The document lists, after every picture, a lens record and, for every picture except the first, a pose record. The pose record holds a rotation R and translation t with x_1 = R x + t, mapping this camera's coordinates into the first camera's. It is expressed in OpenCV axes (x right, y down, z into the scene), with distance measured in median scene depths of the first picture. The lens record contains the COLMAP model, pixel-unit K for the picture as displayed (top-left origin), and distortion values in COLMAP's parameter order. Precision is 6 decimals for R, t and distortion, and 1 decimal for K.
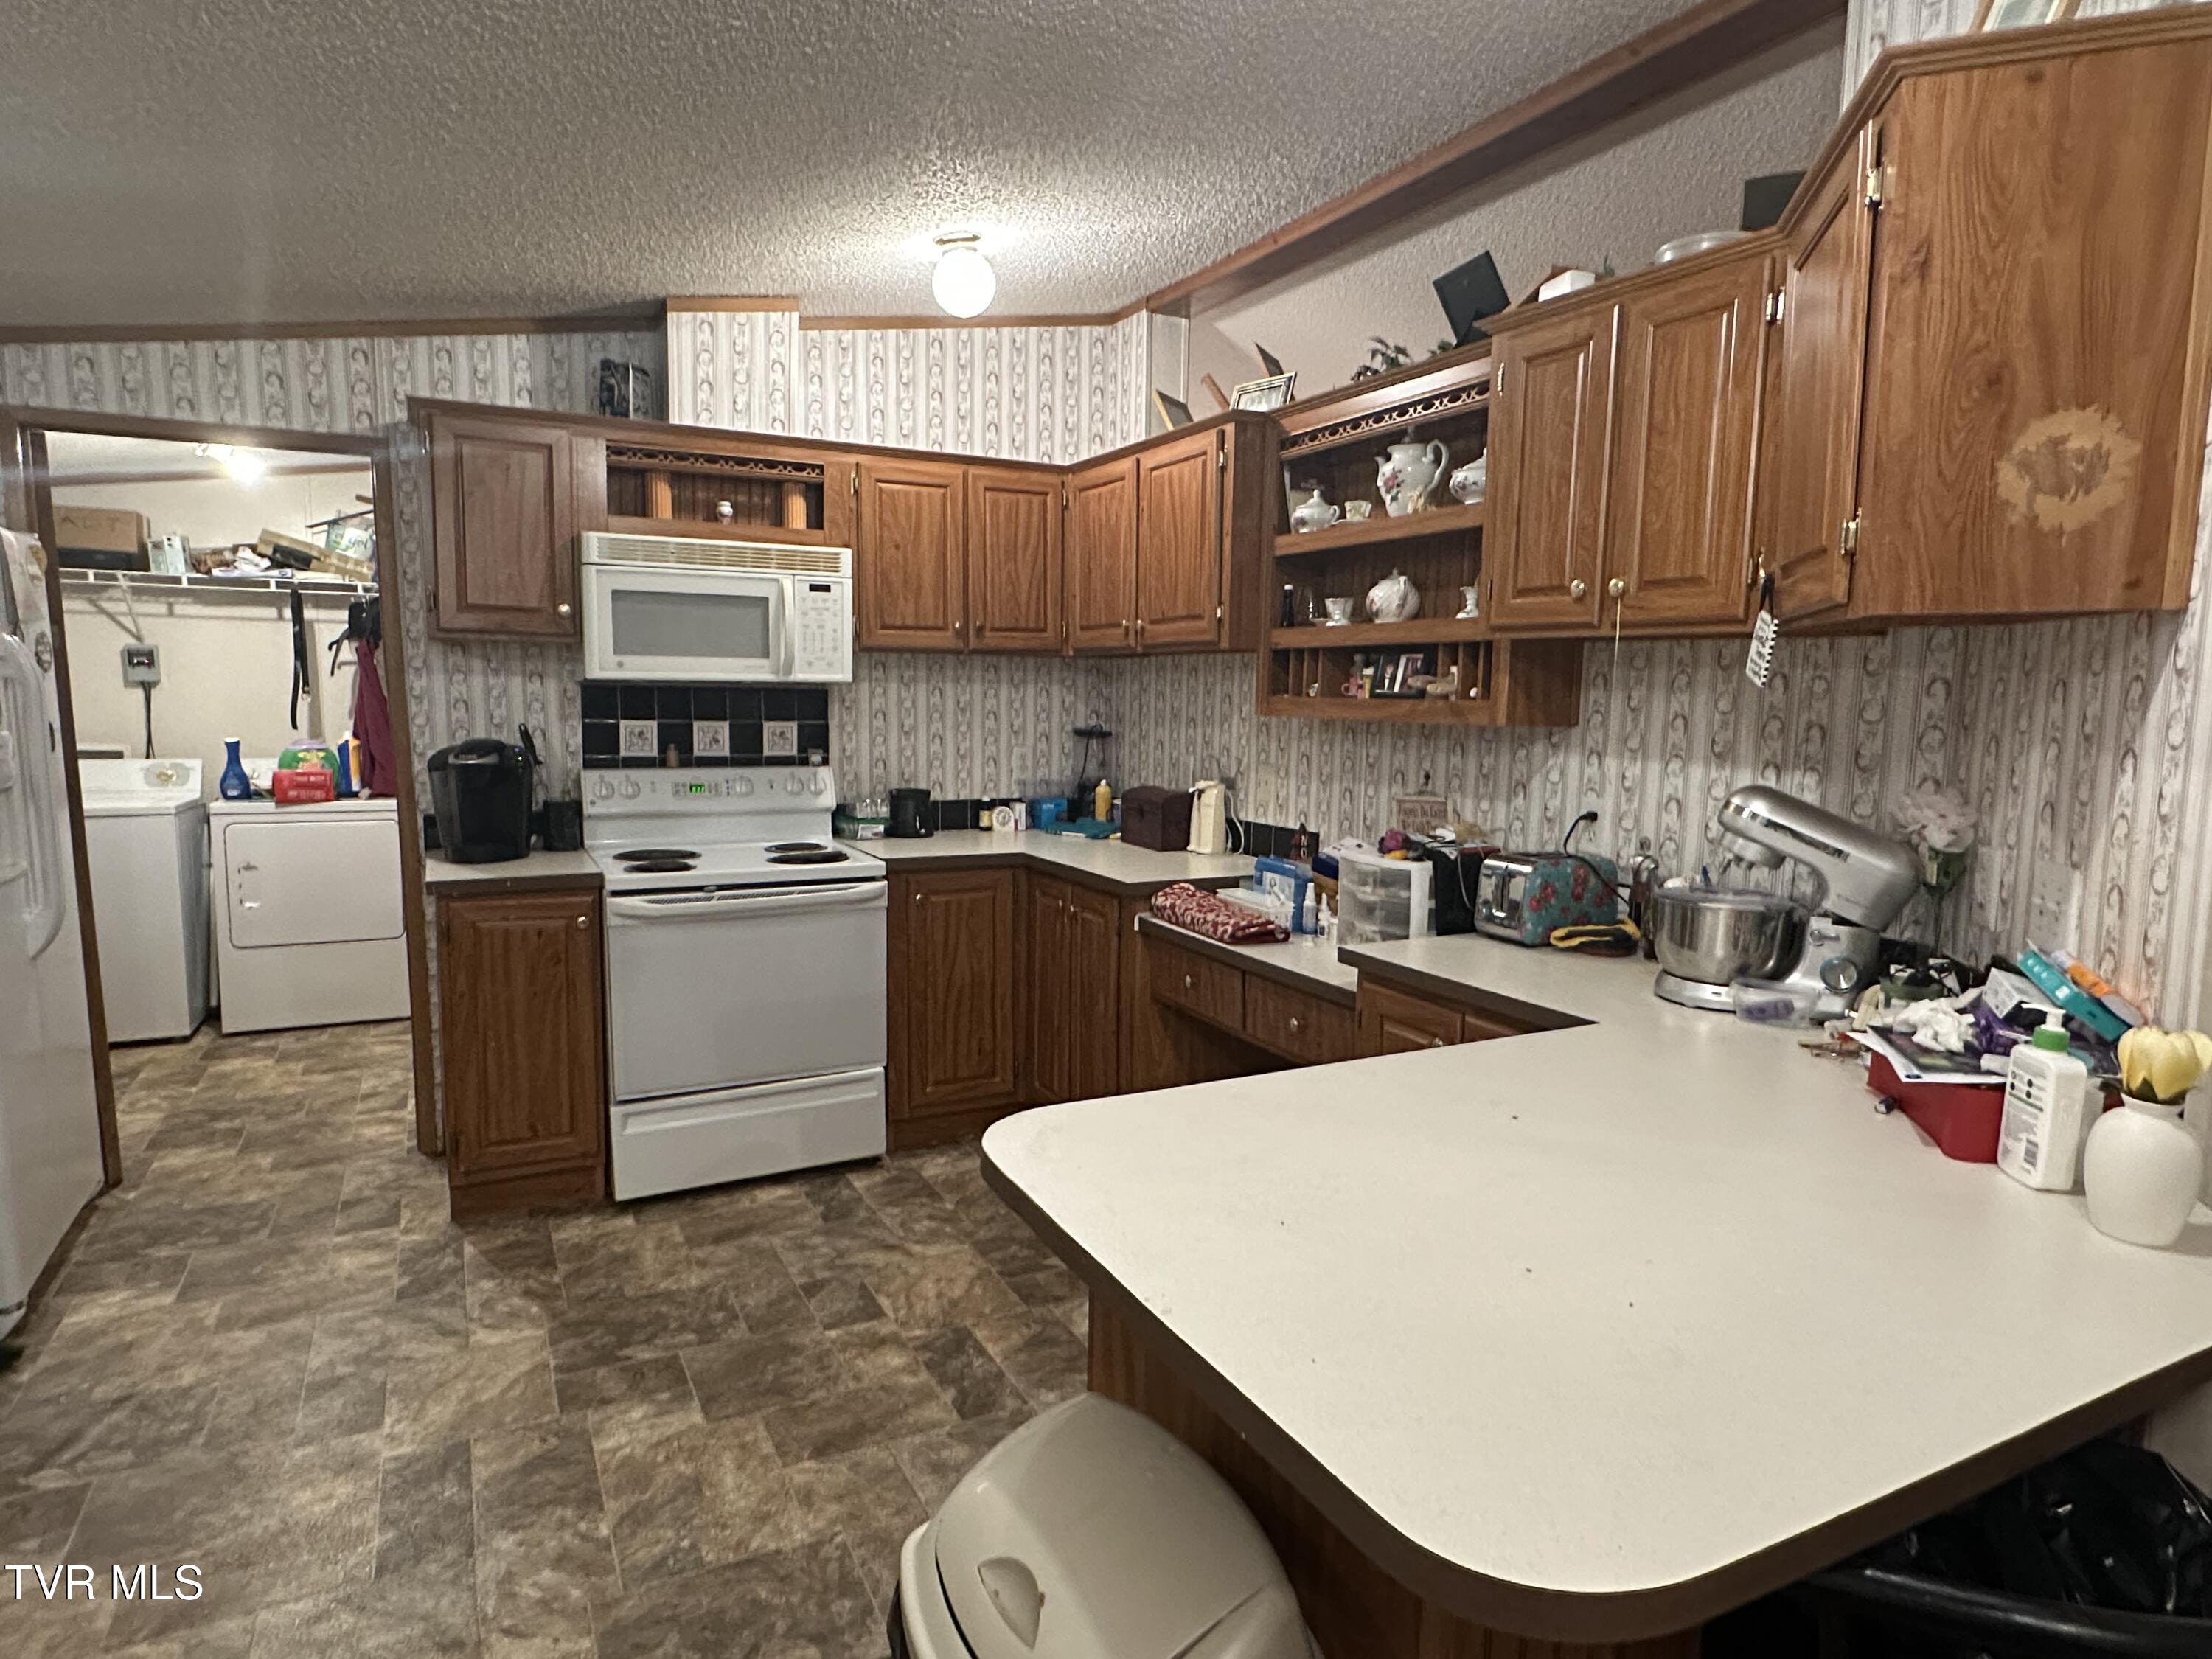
lens RADIAL K [[1234.4, 0, 1097.6], [0, 1234.4, 833.6], [0, 0, 1]] dist [-0.002195, -0.002462]
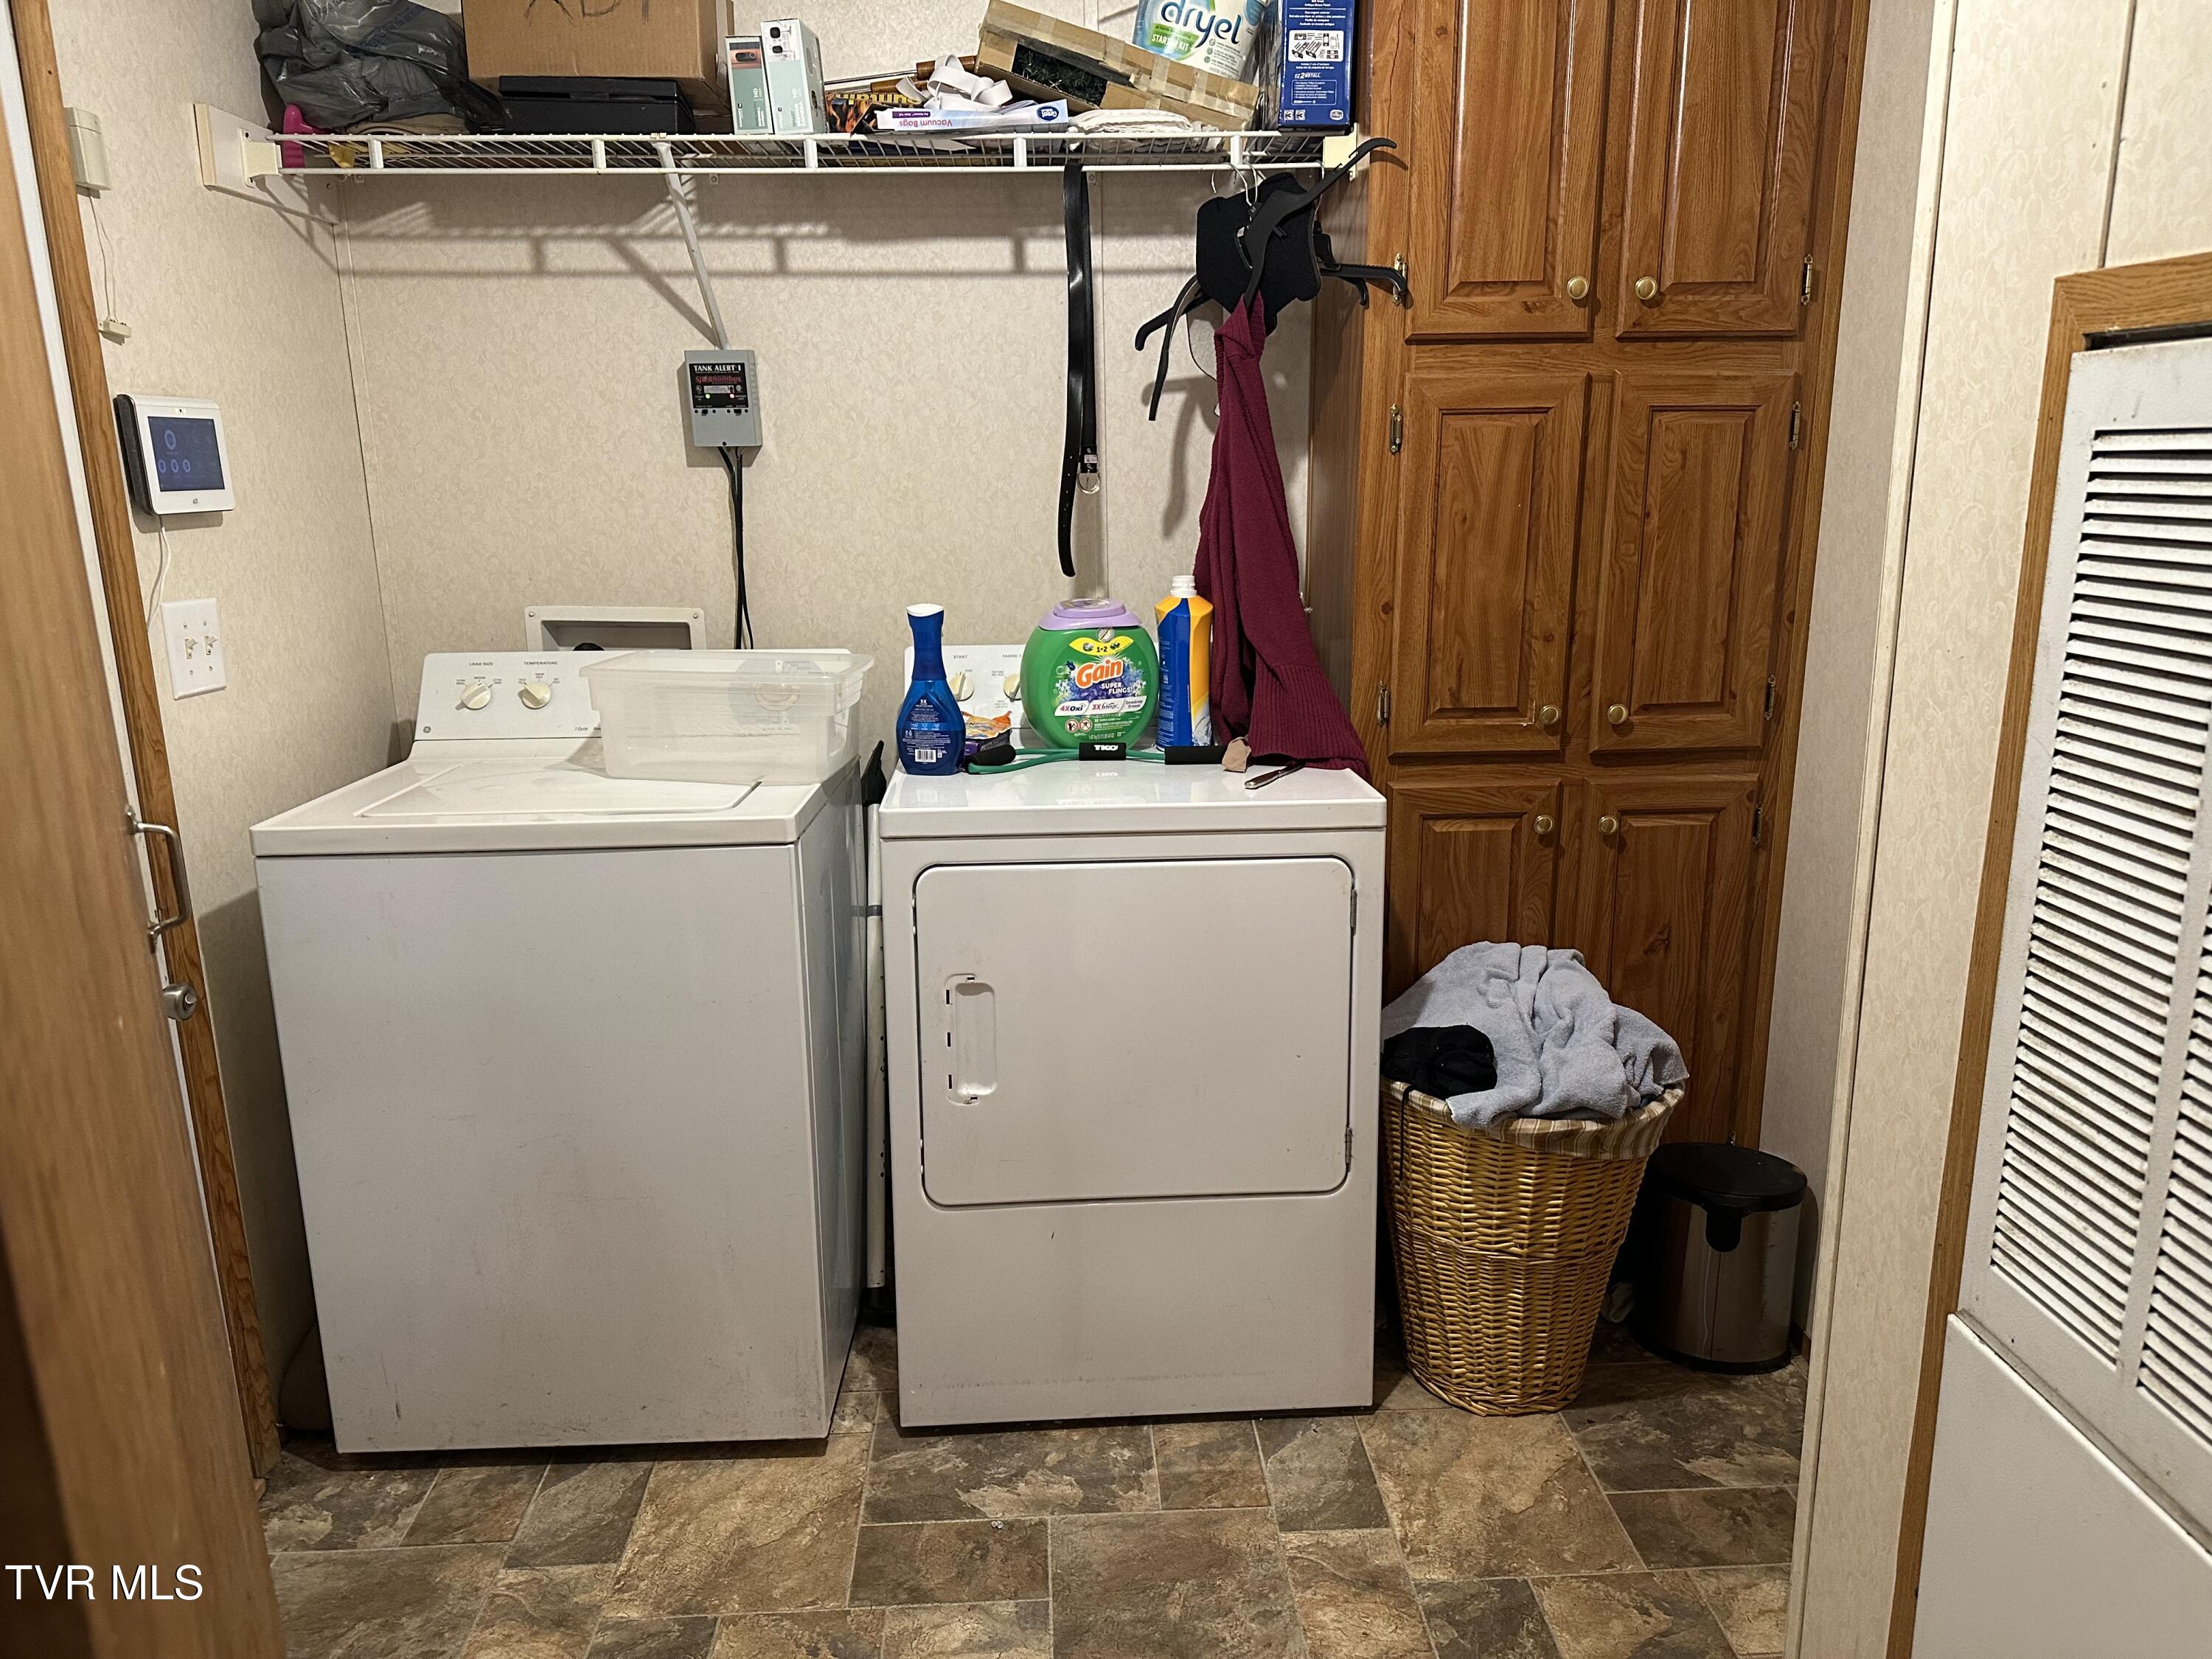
lens RADIAL K [[1613.4, 0, 1122.1], [0, 1613.4, 813.2], [0, 0, 1]] dist [0.042340, -0.013097]
pose [[0.904464, 0.063827, -0.421748, -0.583702], [-0.020386, 0.994080, 0.106725, -0.087893], [0.426063, -0.087931, 0.900410, 0.776144]]
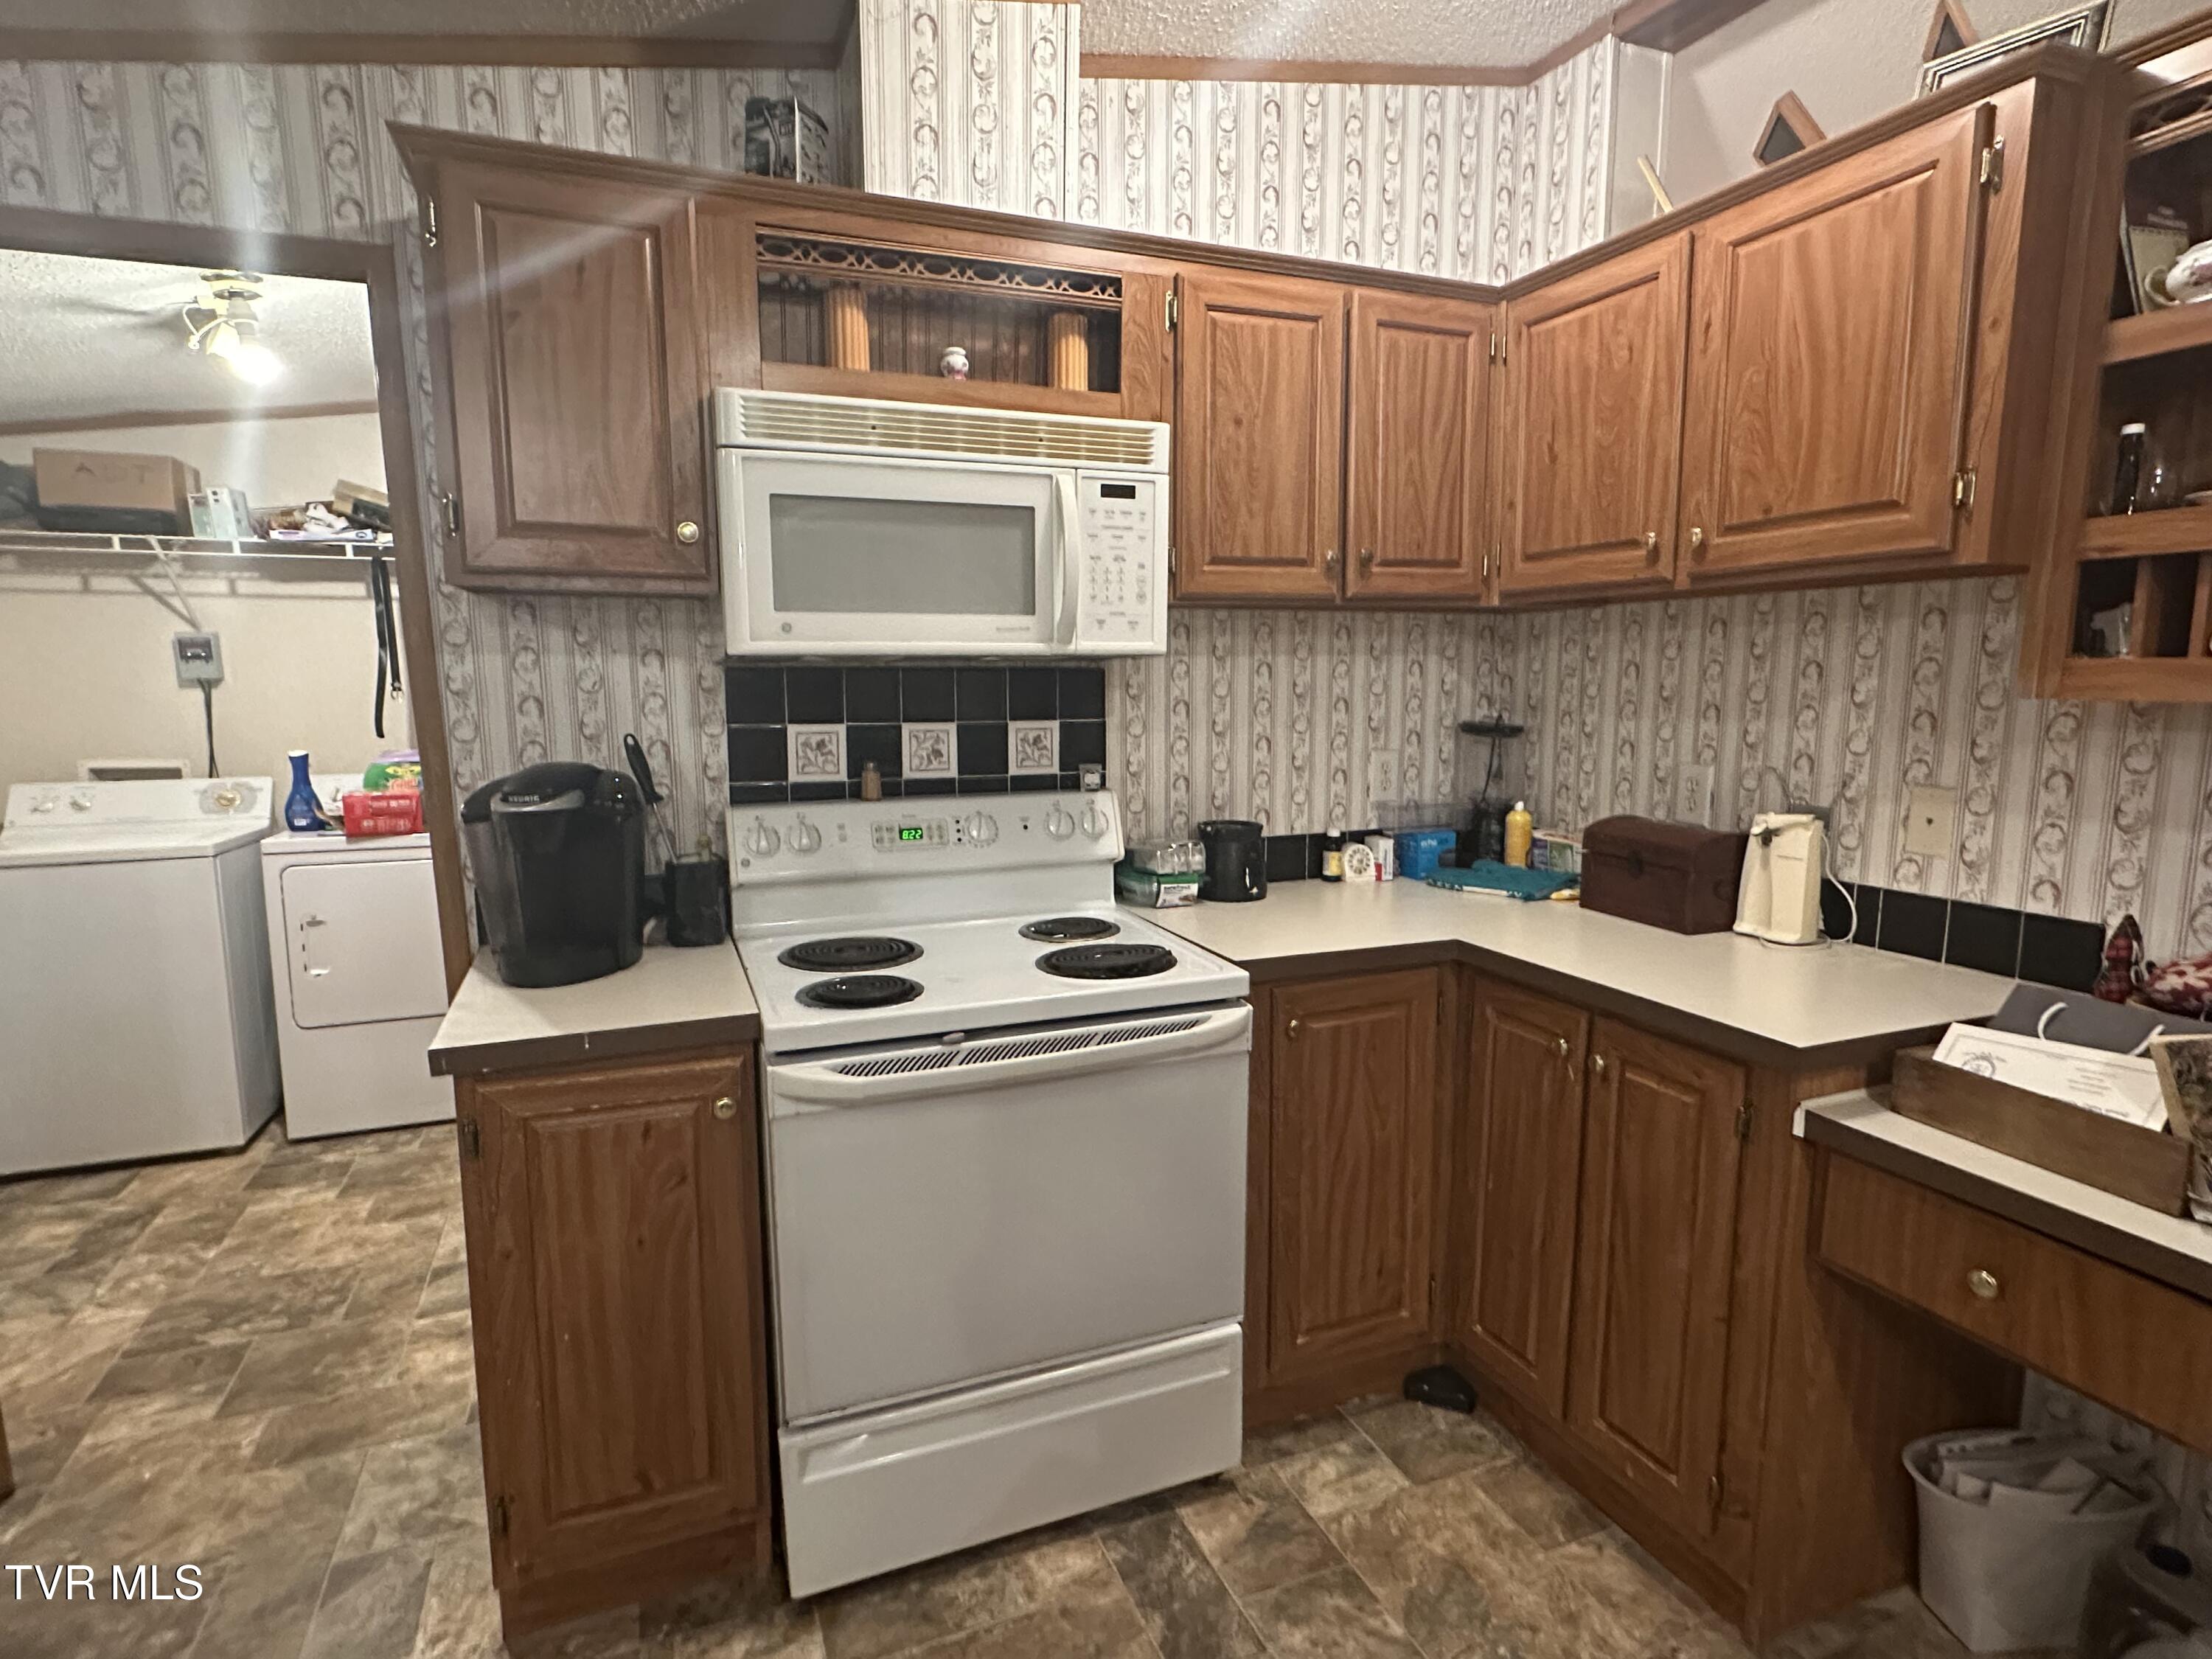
lens RADIAL K [[1148.4, 0, 1109.5], [0, 1148.4, 829.2], [0, 0, 1]] dist [-0.004341, 0.003293]
pose [[0.995177, -0.007308, -0.097827, -0.168886], [0.009028, 0.999812, 0.017151, -0.047328], [0.097684, -0.017952, 0.995056, 0.438268]]
